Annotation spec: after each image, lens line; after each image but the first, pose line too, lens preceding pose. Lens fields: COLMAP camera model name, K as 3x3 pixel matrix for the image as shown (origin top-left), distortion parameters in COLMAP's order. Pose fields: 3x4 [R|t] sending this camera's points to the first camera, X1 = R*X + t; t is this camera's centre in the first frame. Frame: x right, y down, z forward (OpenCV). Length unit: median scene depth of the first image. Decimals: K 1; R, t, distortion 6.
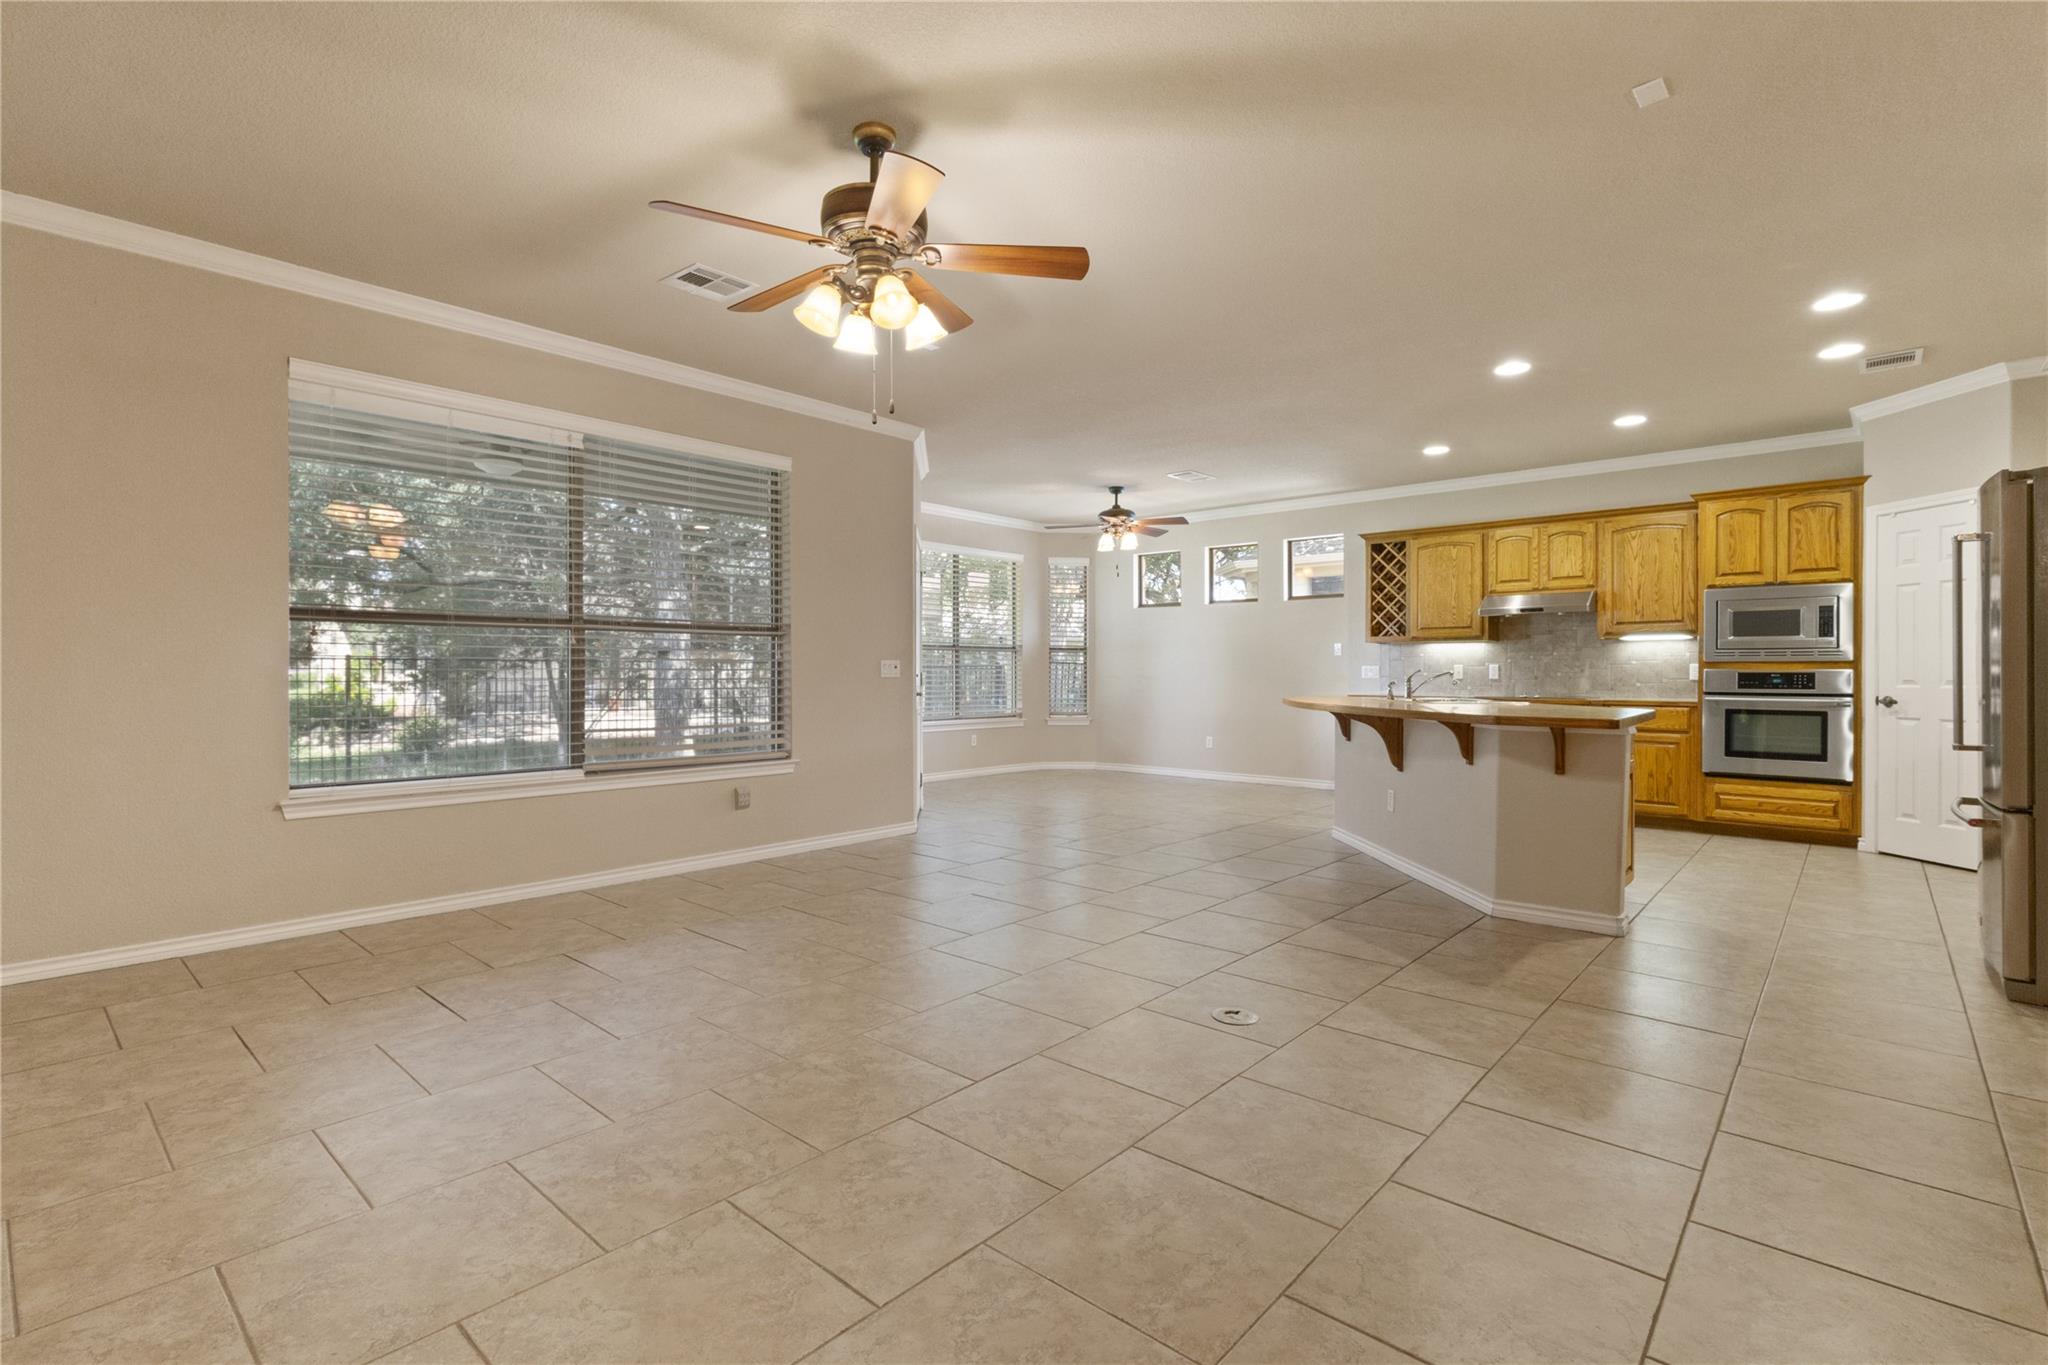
lens RADIAL K [[940.6, 0, 1025.2], [0, 940.6, 674.0], [0, 0, 1]] dist [0.007640, 0.000627]
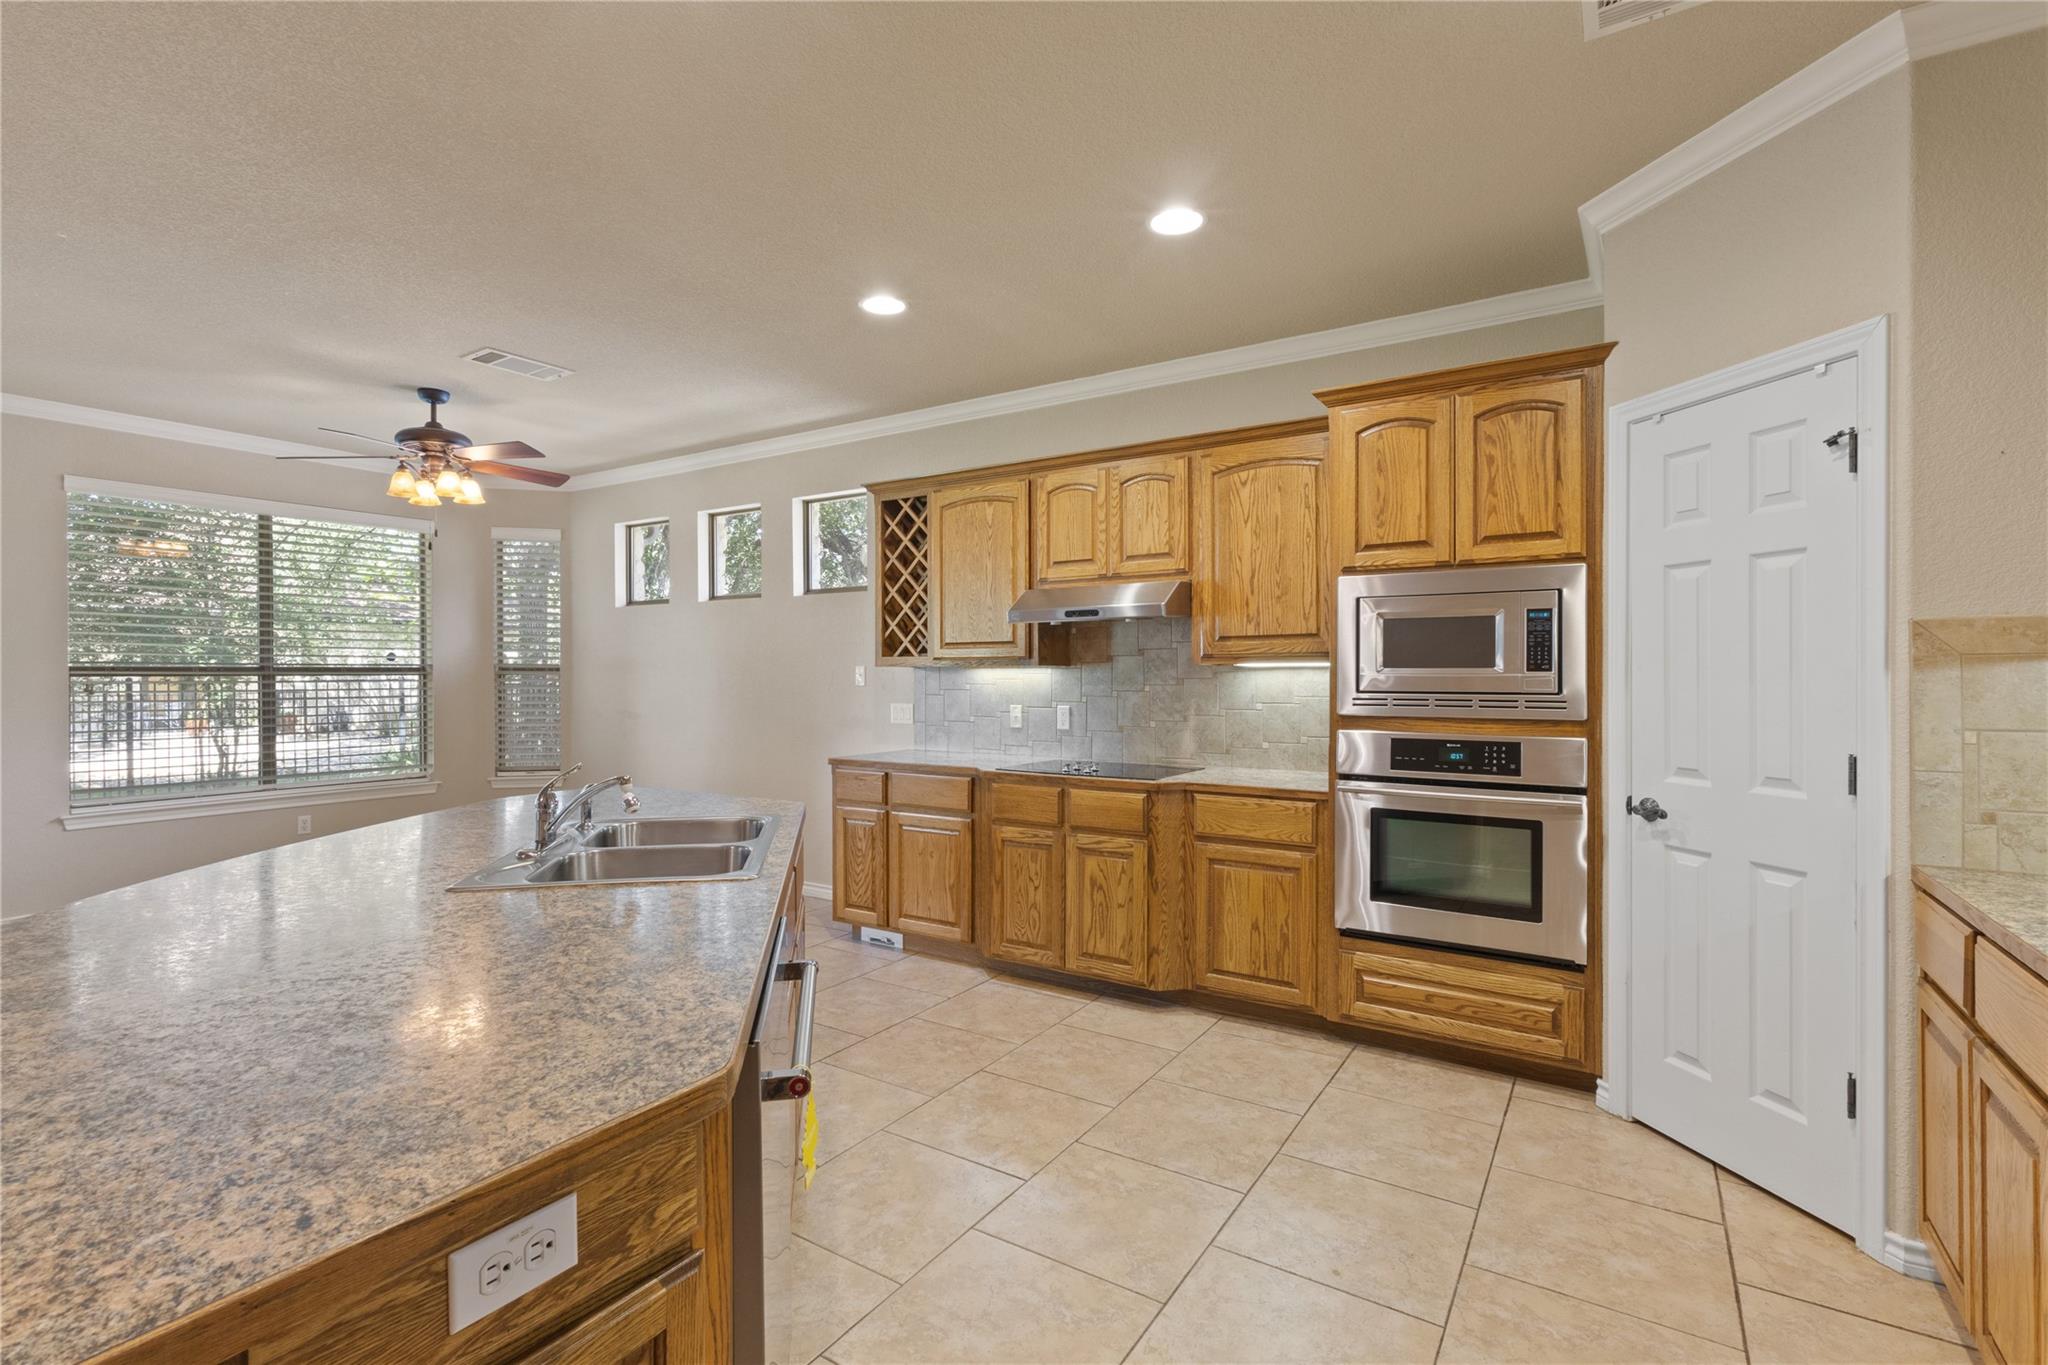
lens RADIAL K [[936.8, 0, 1025.2], [0, 936.8, 678.0], [0, 0, 1]] dist [0.001230, 0.000513]
pose [[0.988120, -0.005161, 0.153601, 0.464165], [0.004636, 0.999982, 0.003778, -0.035741], [-0.153617, -0.003021, 0.988126, 0.511099]]
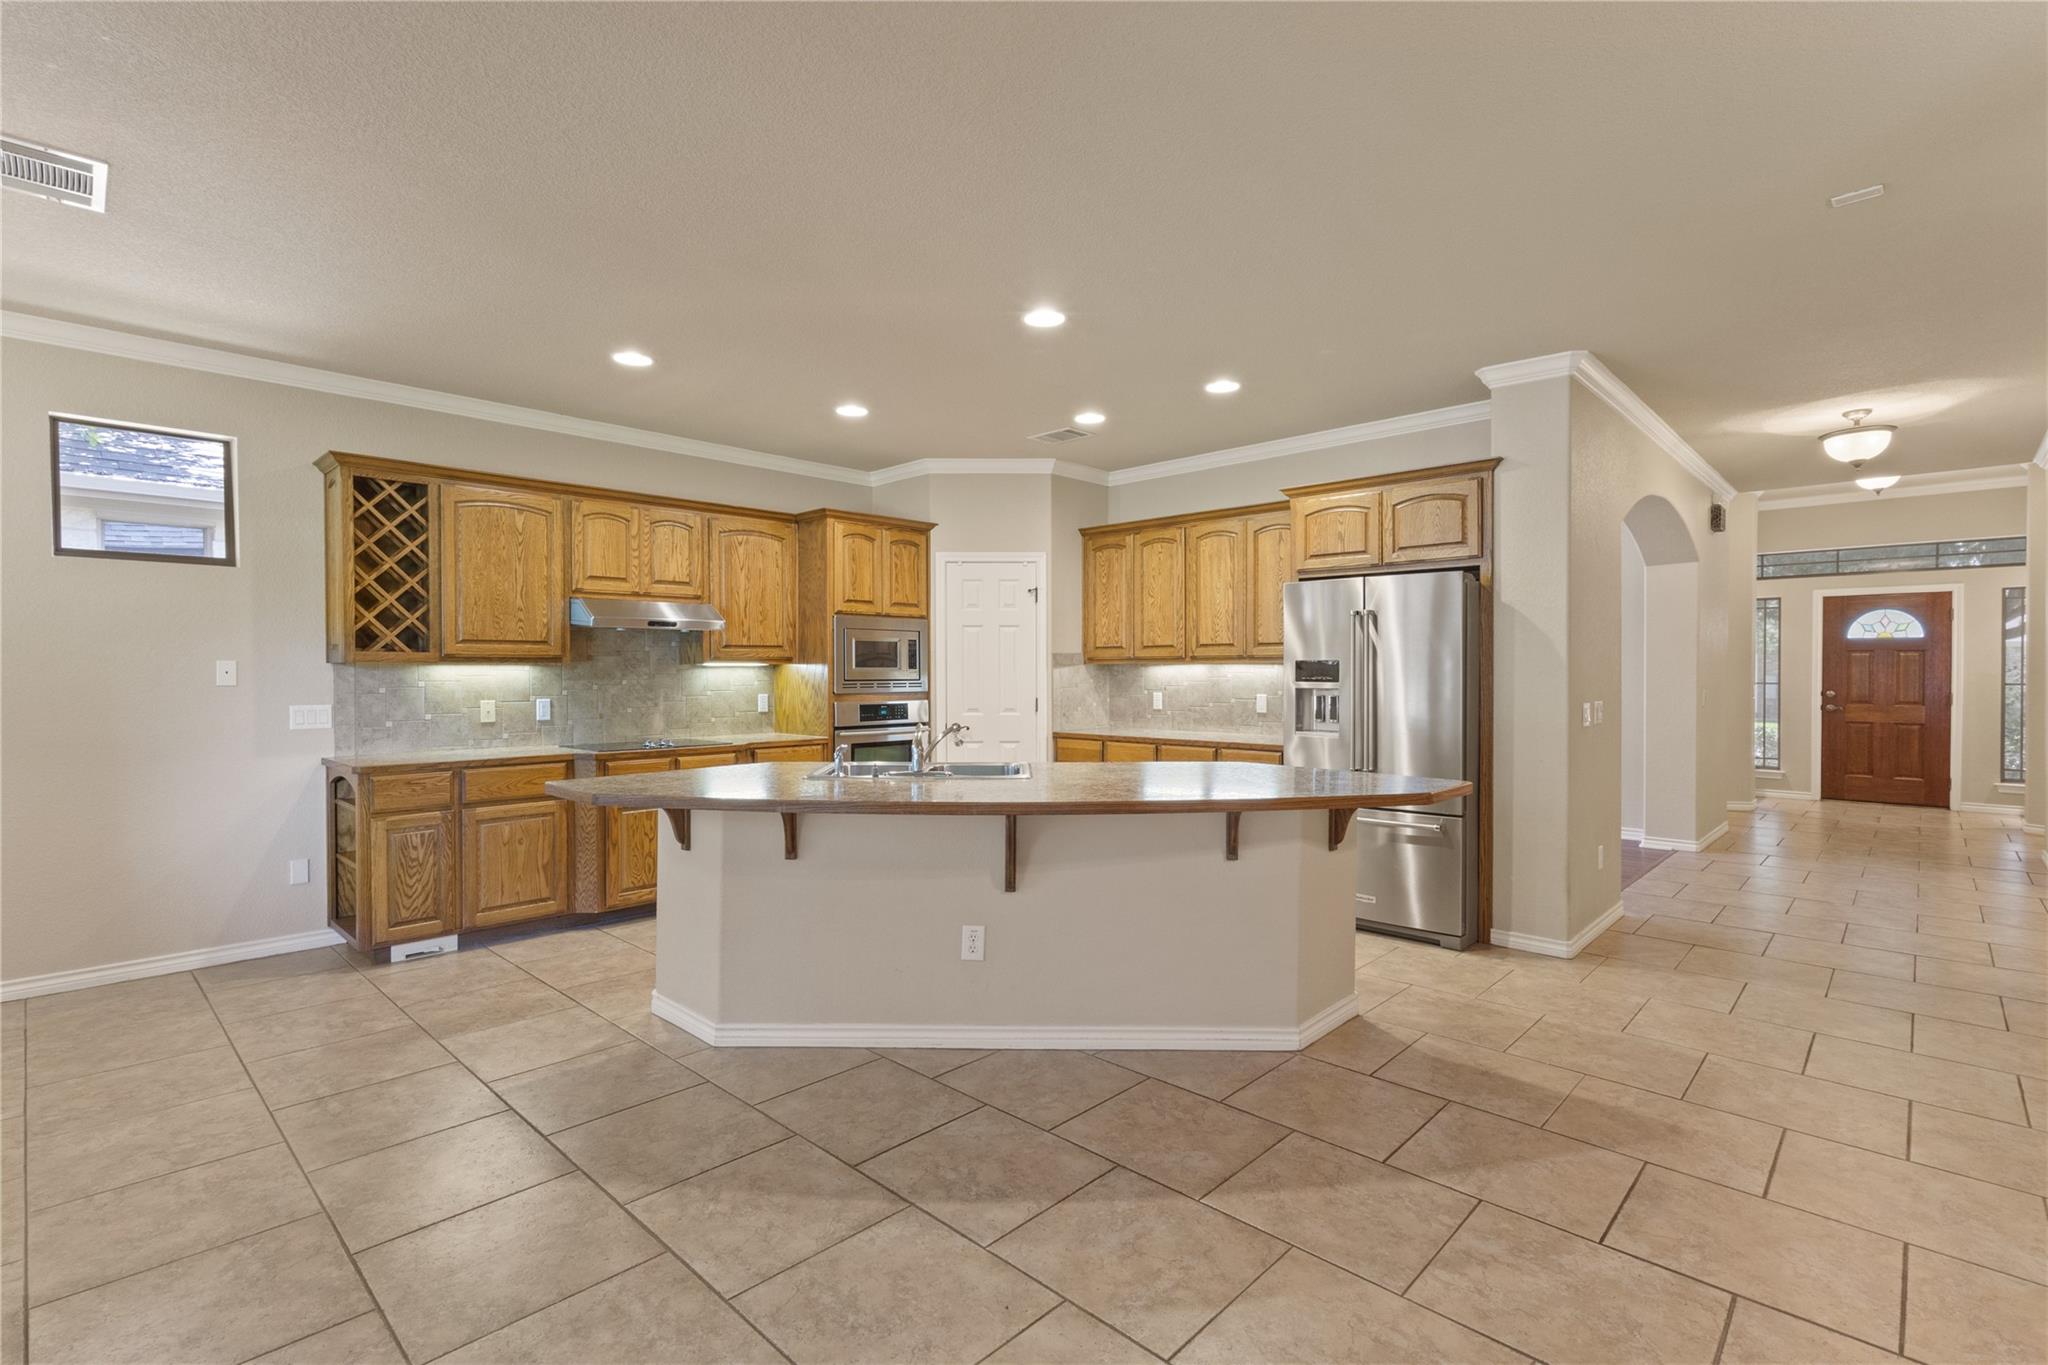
lens RADIAL K [[940.6, 0, 1025.2], [0, 940.6, 674.0], [0, 0, 1]] dist [0.007640, 0.000627]
pose [[0.042391, -0.007768, 0.999071, -0.183131], [0.002528, 0.999967, 0.007668, -0.038333], [-0.999098, 0.002200, 0.042409, 0.766035]]
